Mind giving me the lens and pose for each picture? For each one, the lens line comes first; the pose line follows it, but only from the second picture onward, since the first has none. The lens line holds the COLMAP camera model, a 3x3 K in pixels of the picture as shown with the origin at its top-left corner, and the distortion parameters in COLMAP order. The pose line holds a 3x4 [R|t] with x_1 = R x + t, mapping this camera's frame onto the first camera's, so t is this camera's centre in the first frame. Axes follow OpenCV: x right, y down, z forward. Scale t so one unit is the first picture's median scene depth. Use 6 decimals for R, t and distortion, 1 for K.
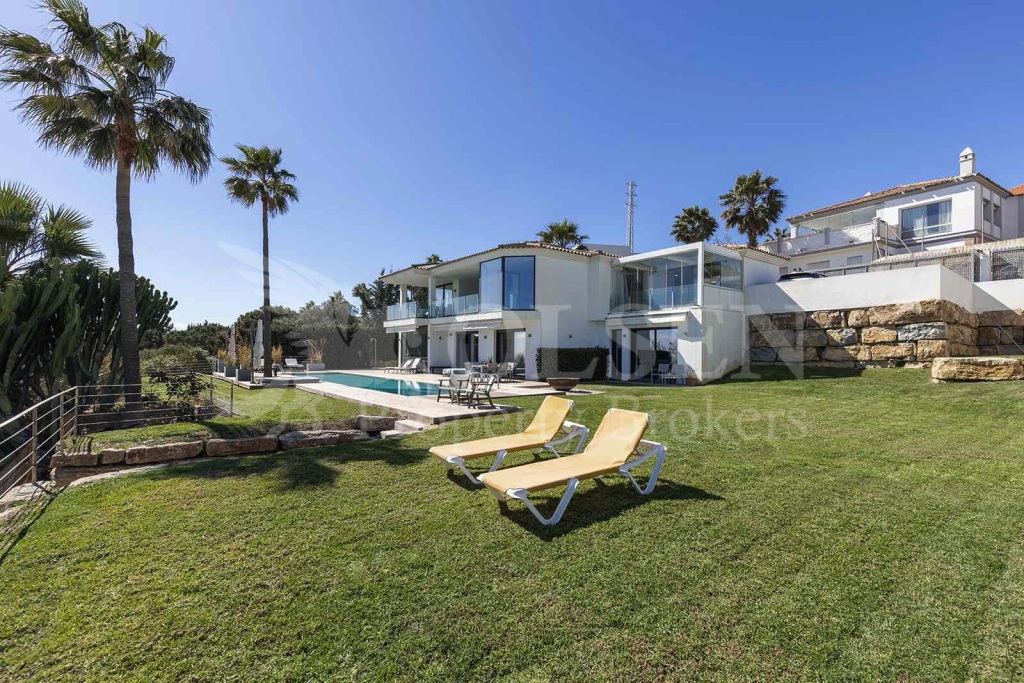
lens RADIAL K [[476.9, 0, 516.4], [0, 476.9, 348.0], [0, 0, 1]] dist [-0.001211, -0.000085]
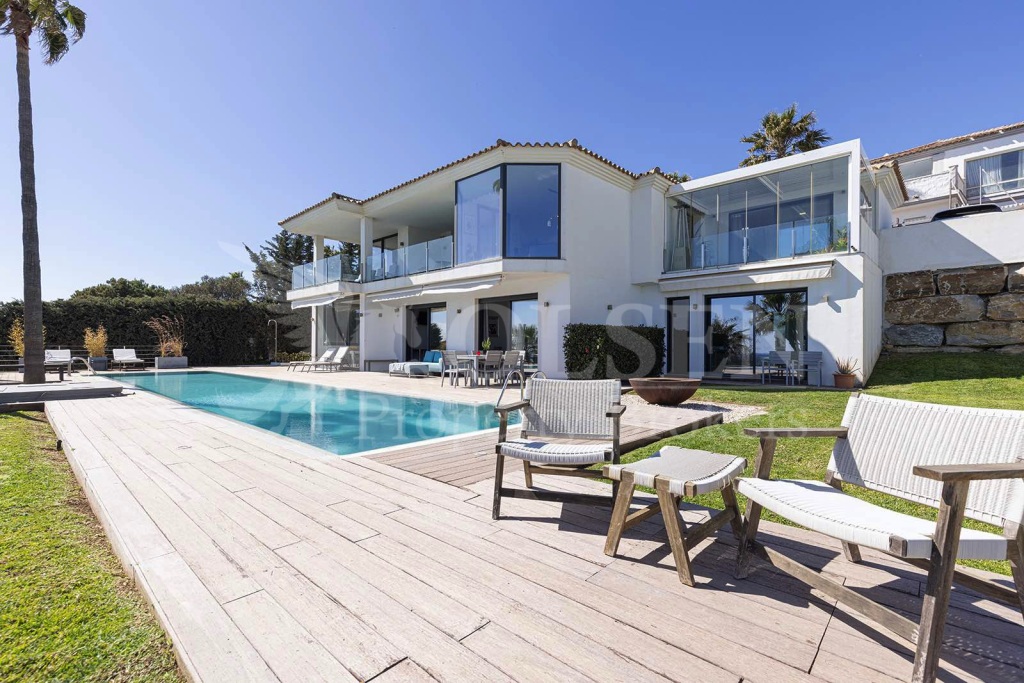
lens RADIAL K [[470.9, 0, 512.0], [0, 470.9, 341.5], [0, 0, 1]] dist [0.000276, -0.000110]
pose [[0.987823, -0.002806, 0.155556, -0.085529], [0.003081, 0.999994, -0.001526, 0.016218], [-0.155550, 0.001986, 0.987826, 0.359035]]
